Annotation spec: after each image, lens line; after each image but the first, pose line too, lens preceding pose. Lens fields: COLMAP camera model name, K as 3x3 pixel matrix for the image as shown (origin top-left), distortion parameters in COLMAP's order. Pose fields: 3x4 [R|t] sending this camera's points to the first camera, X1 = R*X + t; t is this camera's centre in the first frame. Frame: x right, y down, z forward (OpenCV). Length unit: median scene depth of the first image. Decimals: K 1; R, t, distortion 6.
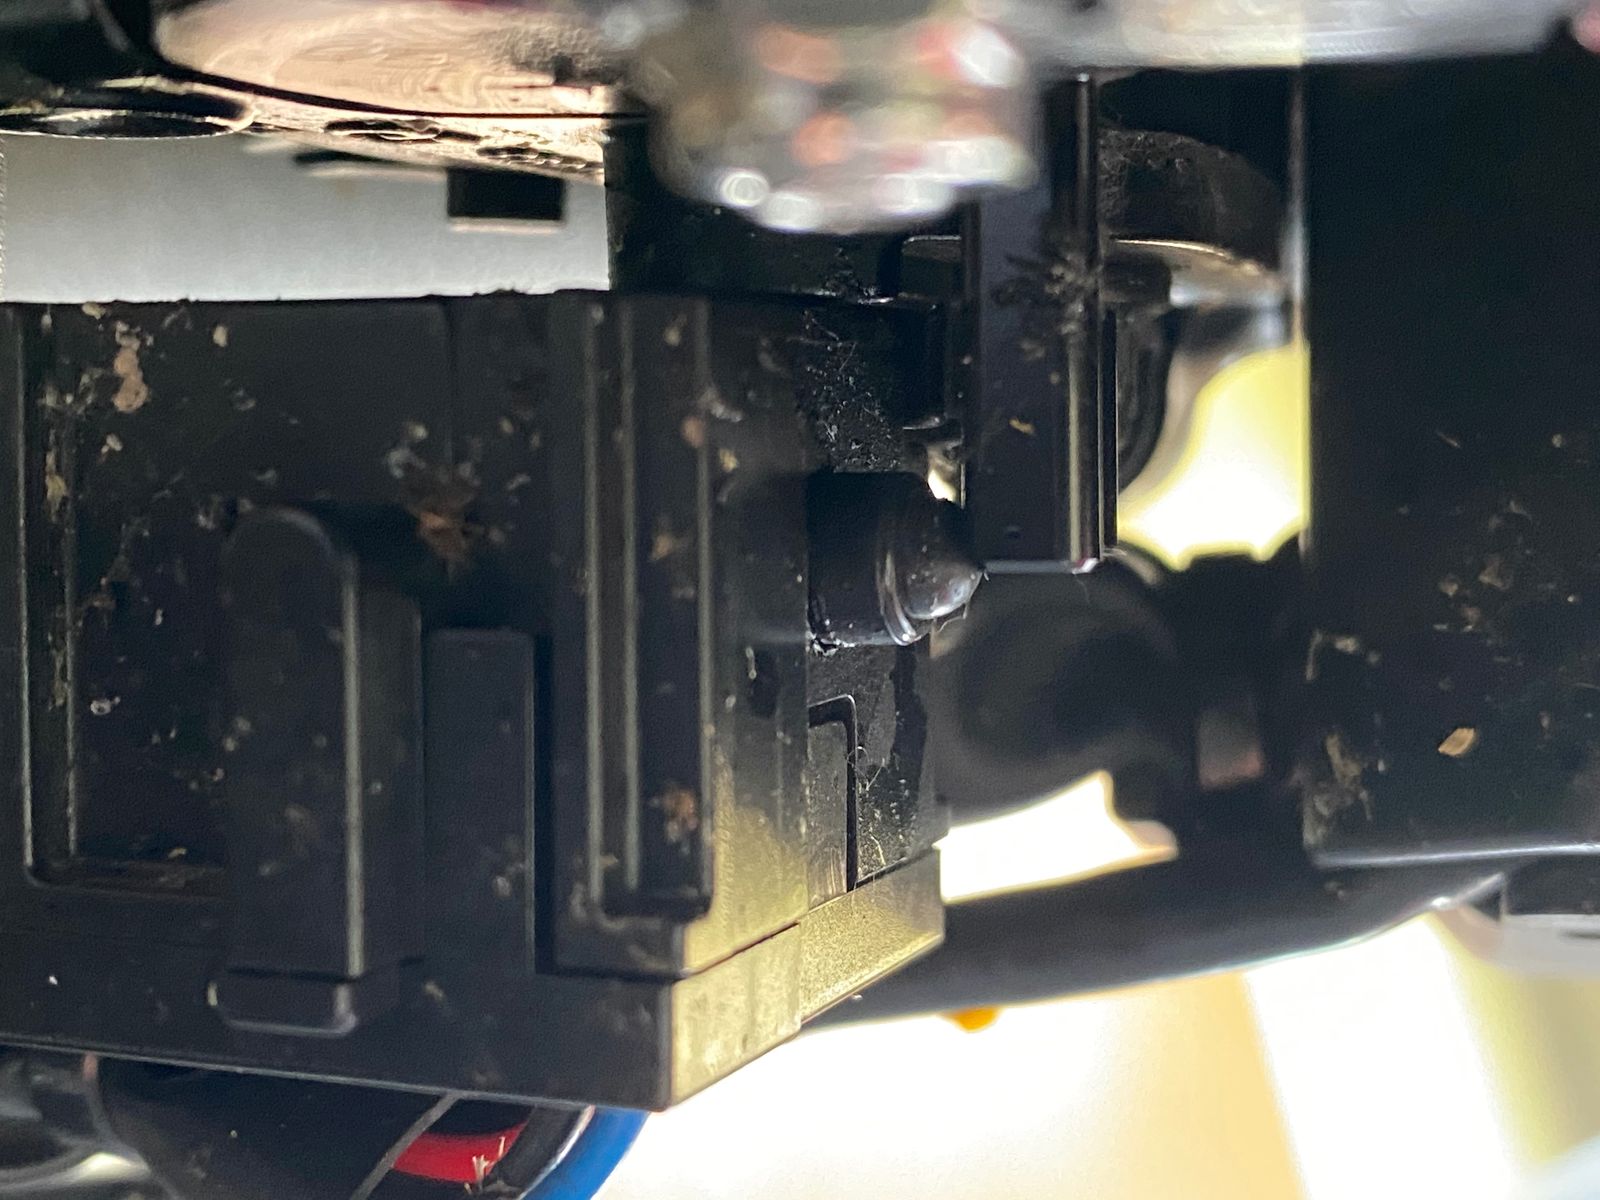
lens RADIAL K [[2712.8, 0, 800.0], [0, 2712.8, 600.0], [0, 0, 1]] dist [0.178100, 0.099062]
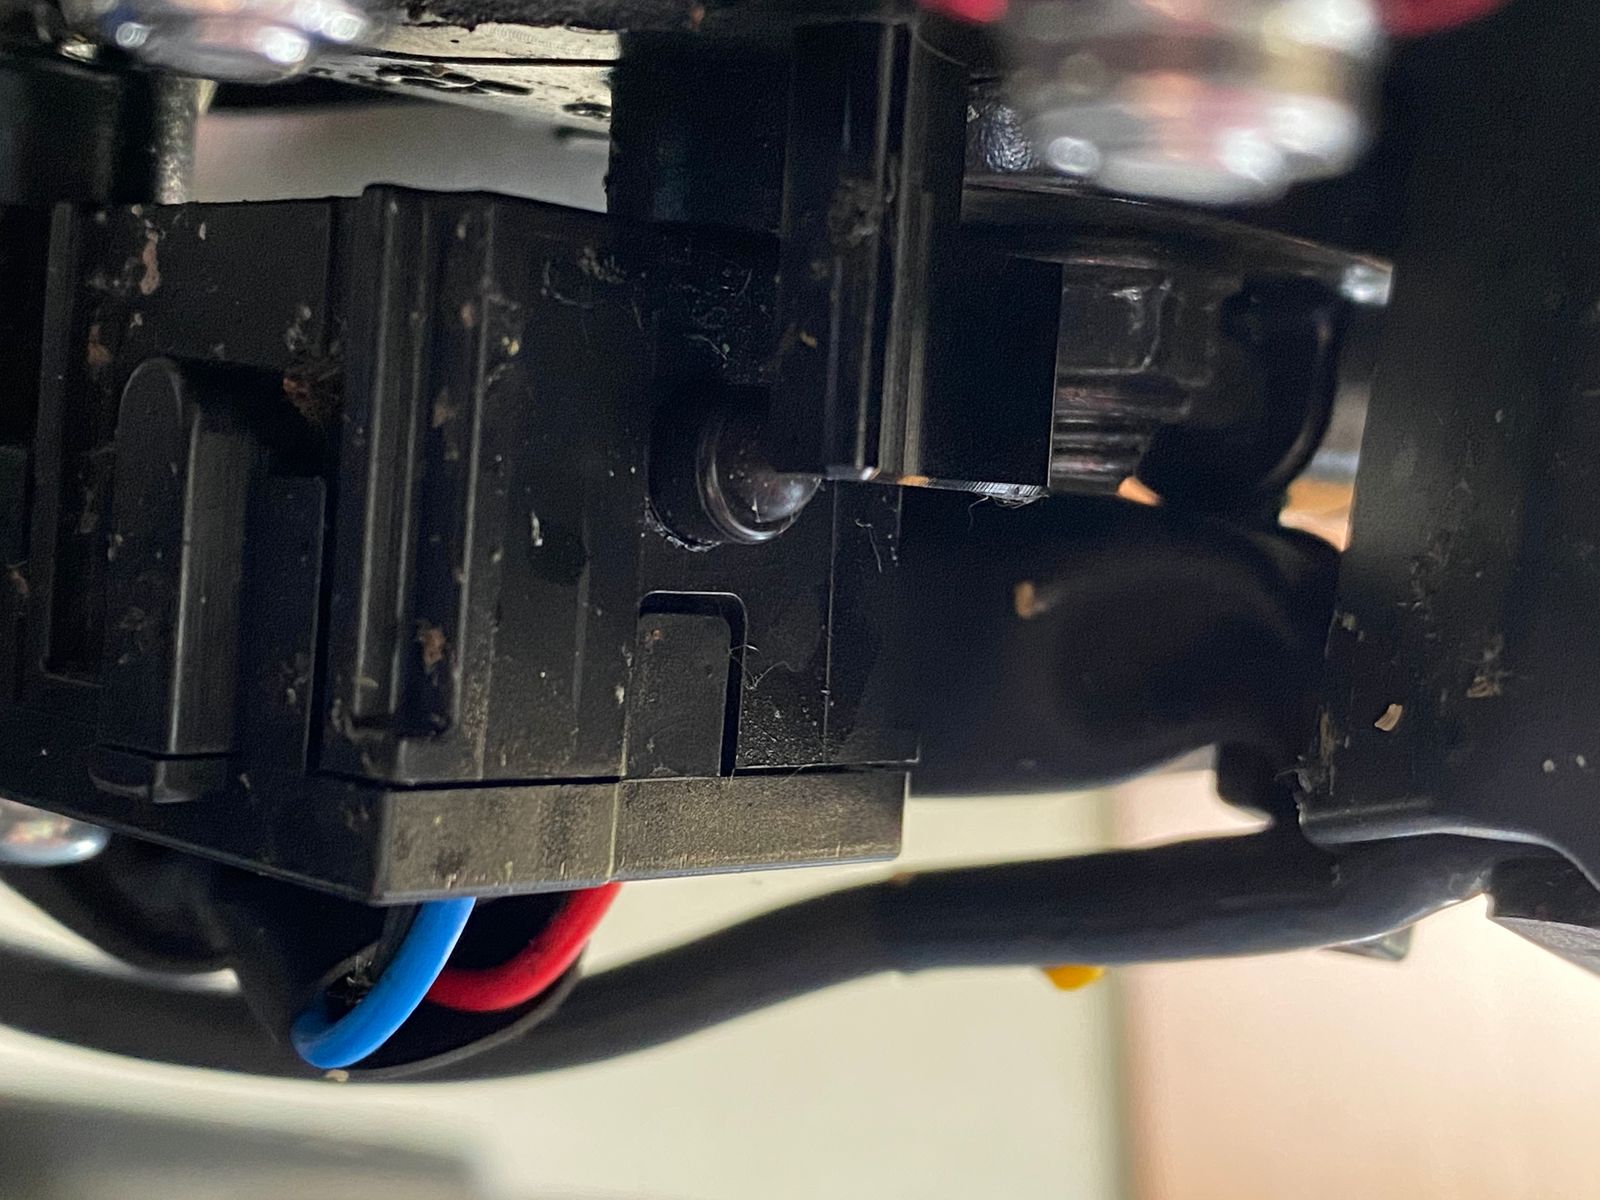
lens RADIAL K [[2712.8, 0, 800.0], [0, 2712.8, 600.0], [0, 0, 1]] dist [0.178100, 0.099062]
pose [[0.905781, 0.084755, -0.415183, 0.532352], [-0.103913, 0.994303, -0.023725, 0.064892], [0.410807, 0.064633, 0.909428, 0.022078]]
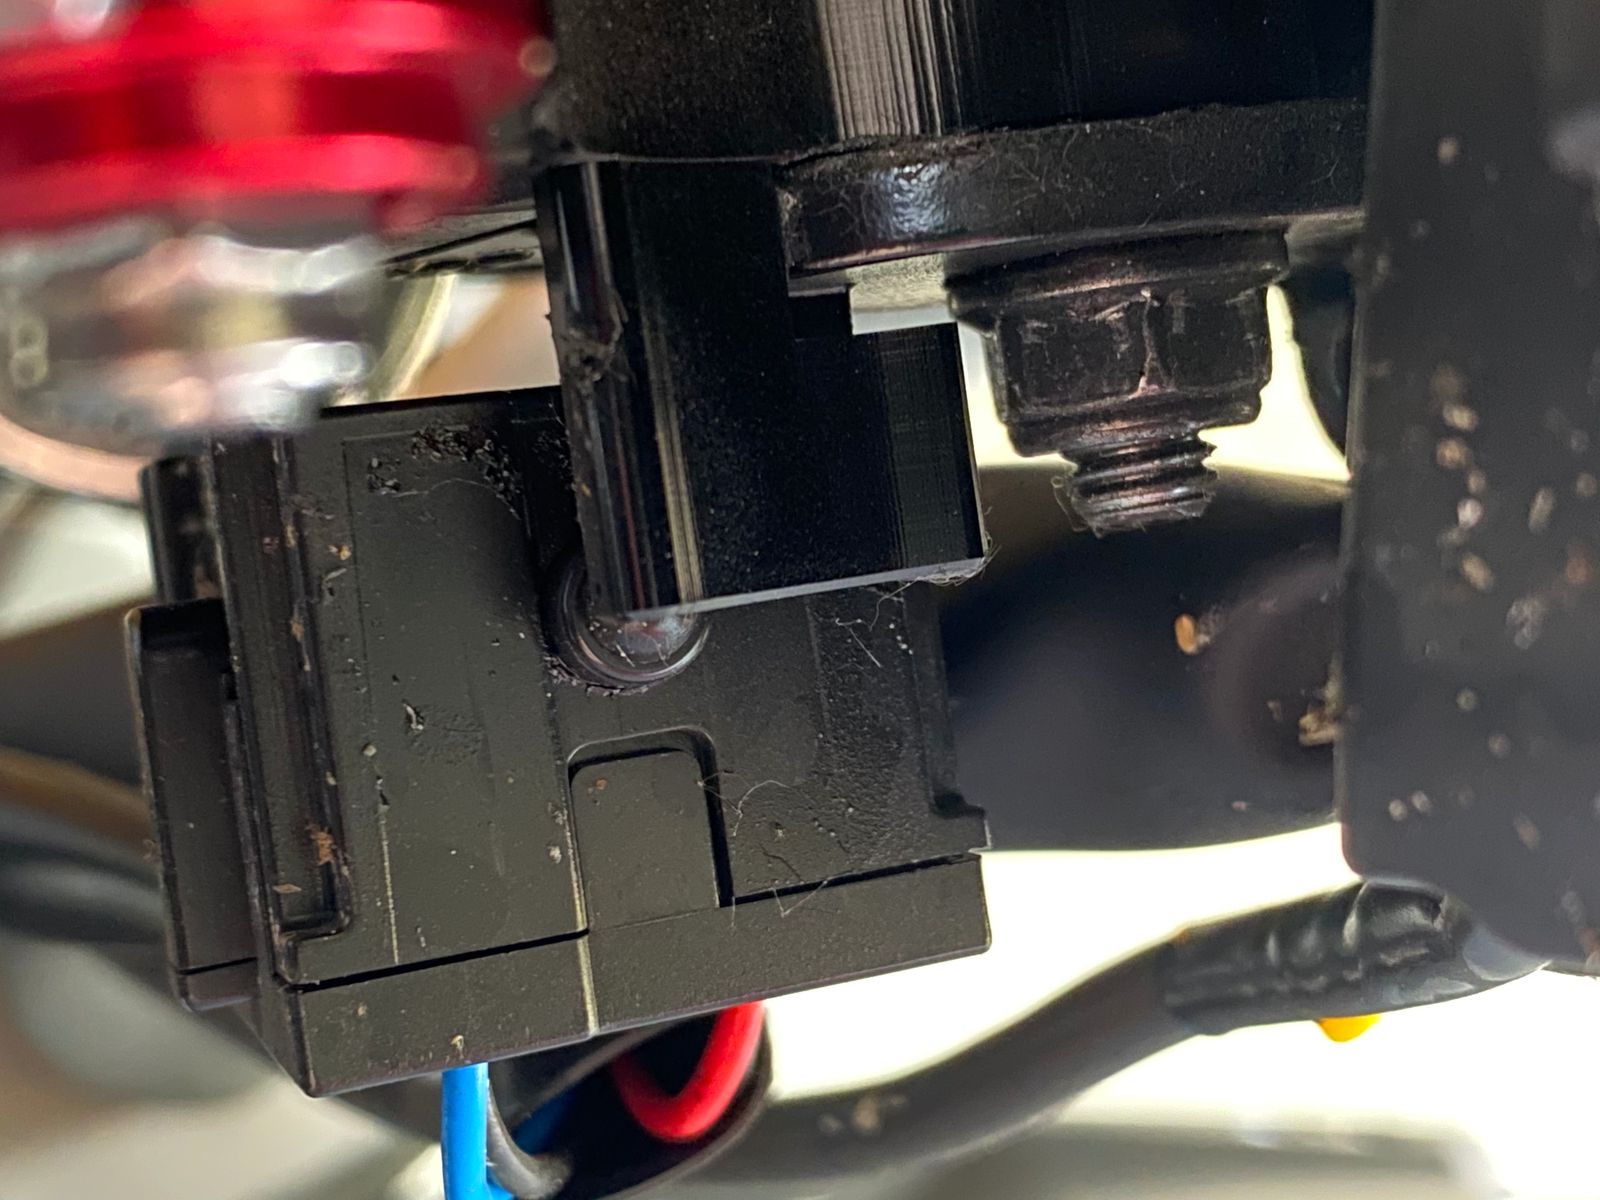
lens RADIAL K [[2712.8, 0, 800.0], [0, 2712.8, 600.0], [0, 0, 1]] dist [0.178100, 0.099062]
pose [[0.600321, -0.046462, -0.798408, 0.982851], [0.082586, 0.996575, 0.004102, -0.017195], [0.795484, -0.068400, 0.602103, 0.413427]]
